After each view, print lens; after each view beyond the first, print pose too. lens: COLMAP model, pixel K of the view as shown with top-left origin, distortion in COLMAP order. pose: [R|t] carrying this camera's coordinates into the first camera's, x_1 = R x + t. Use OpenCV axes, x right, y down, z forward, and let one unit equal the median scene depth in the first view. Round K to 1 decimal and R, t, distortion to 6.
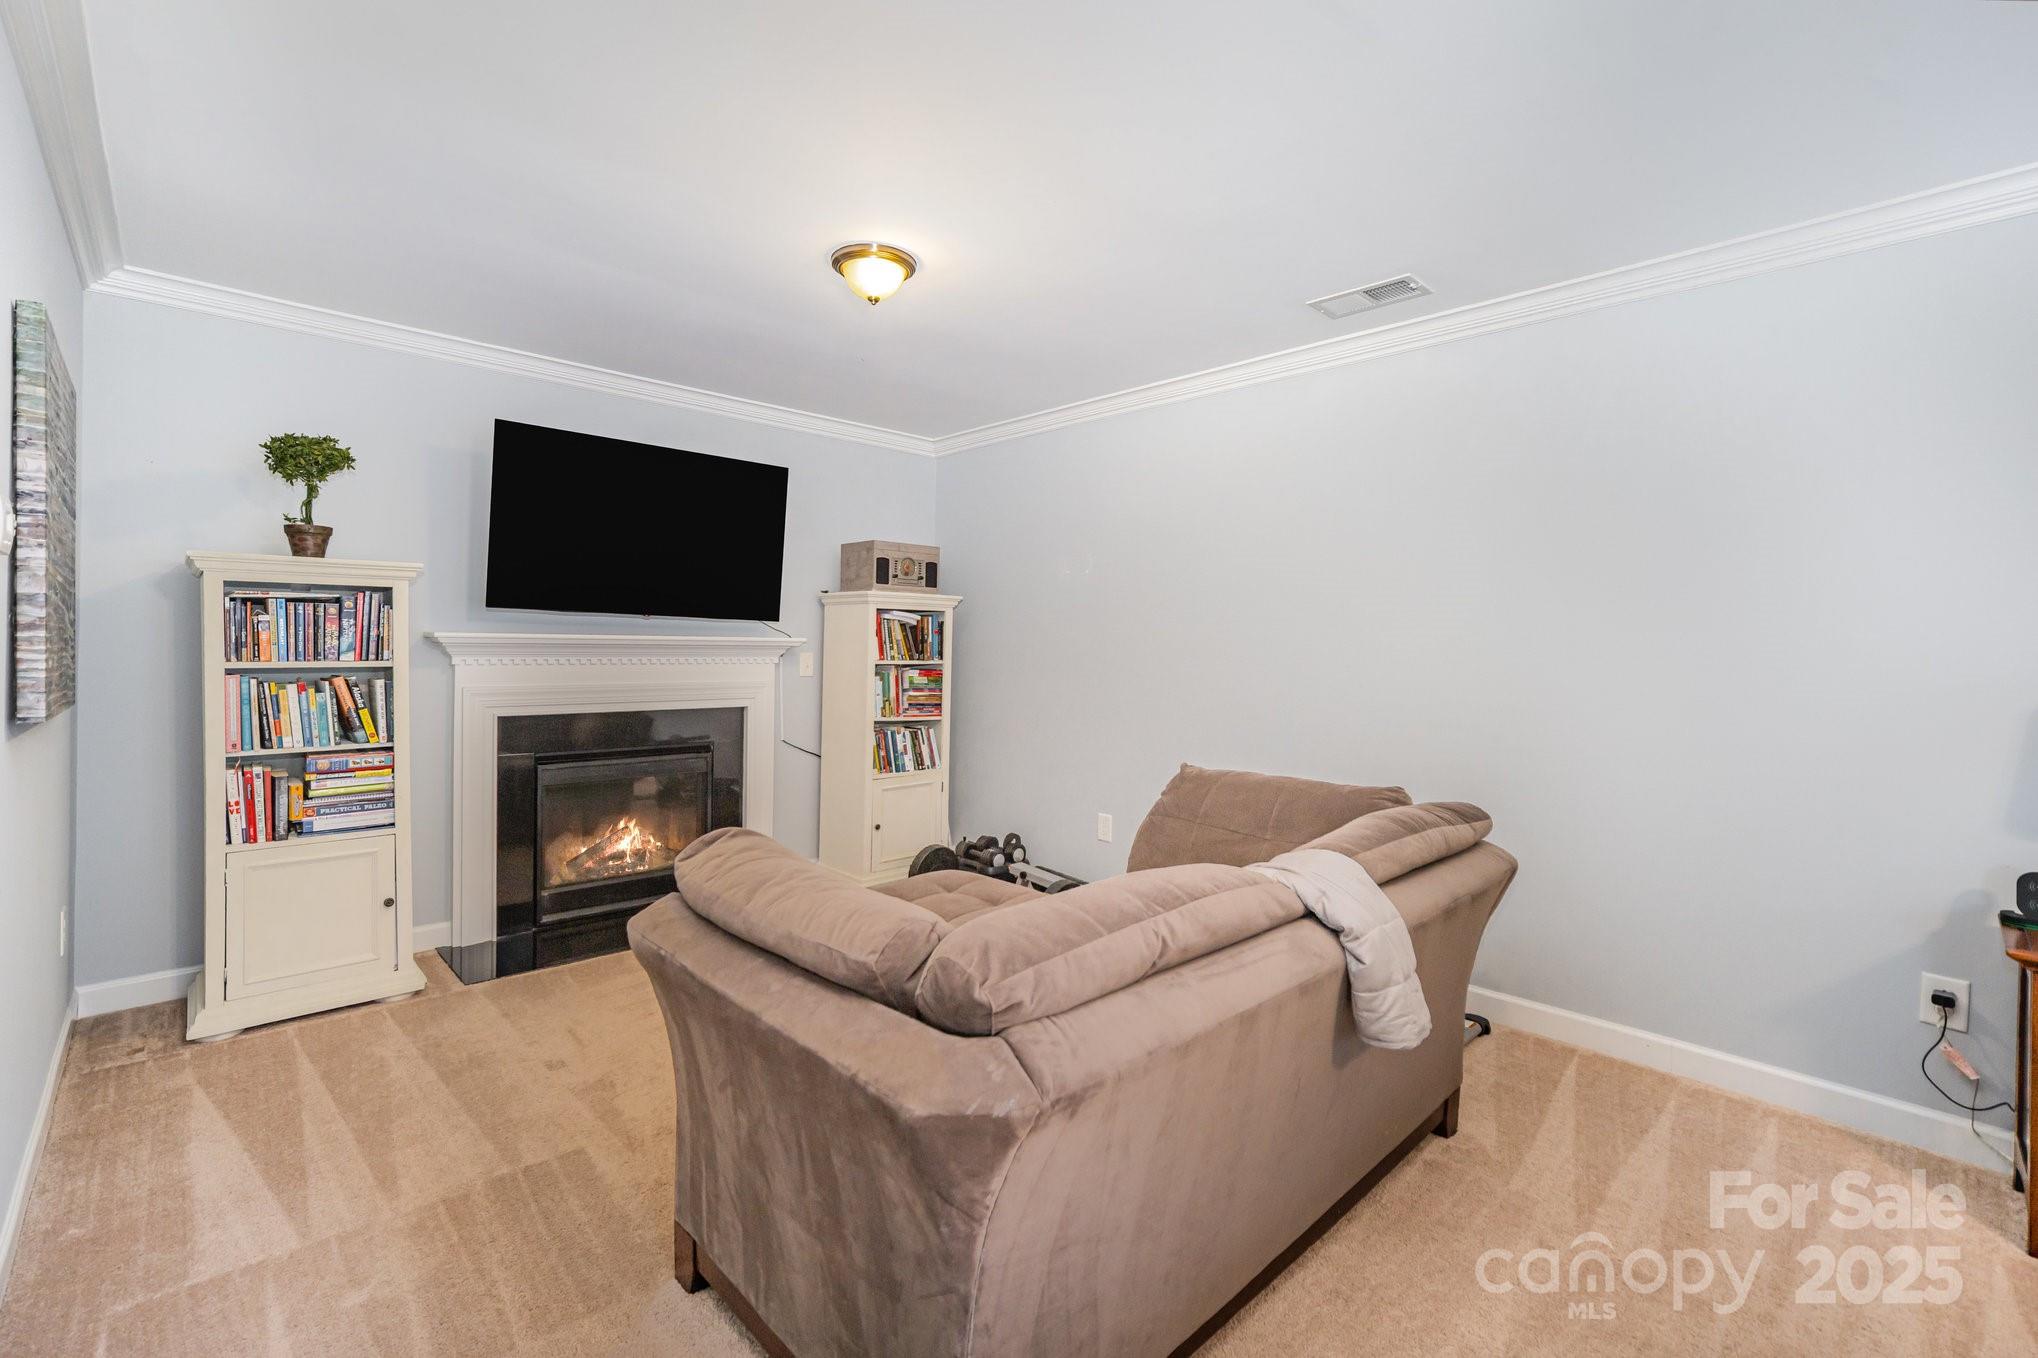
lens RADIAL K [[872.9, 0, 1022.2], [0, 872.9, 677.3], [0, 0, 1]] dist [0.004420, 0.000482]
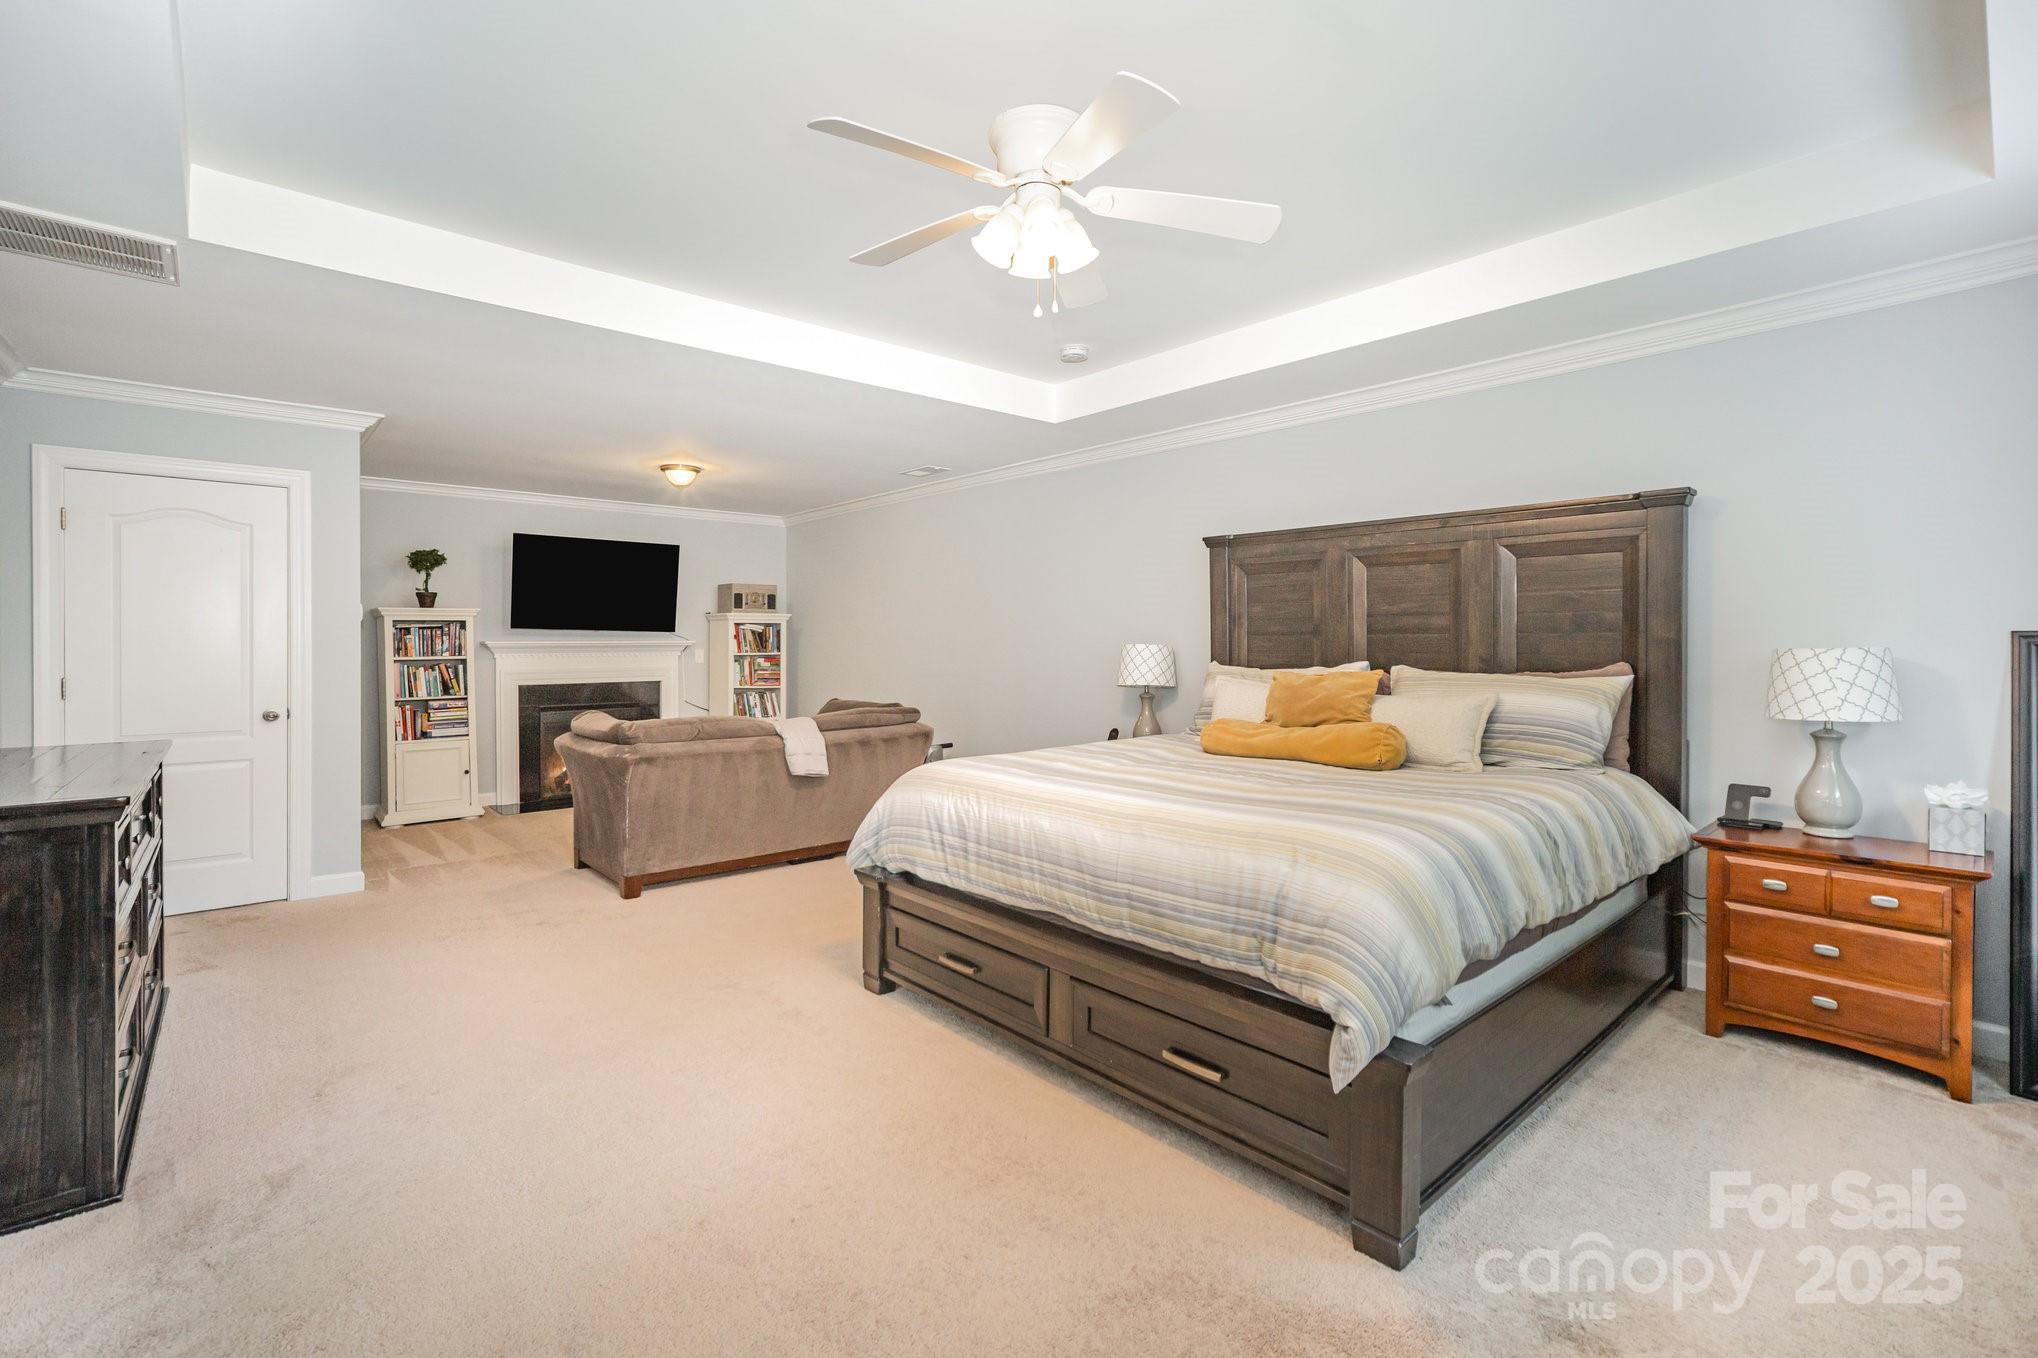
lens RADIAL K [[872.9, 0, 1024.2], [0, 872.9, 673.3], [0, 0, 1]] dist [0.004420, 0.000482]
pose [[0.999398, -0.014784, -0.031372, 0.669254], [0.014873, 0.999886, 0.002597, 0.036508], [0.031330, -0.003062, 0.999504, -1.035107]]
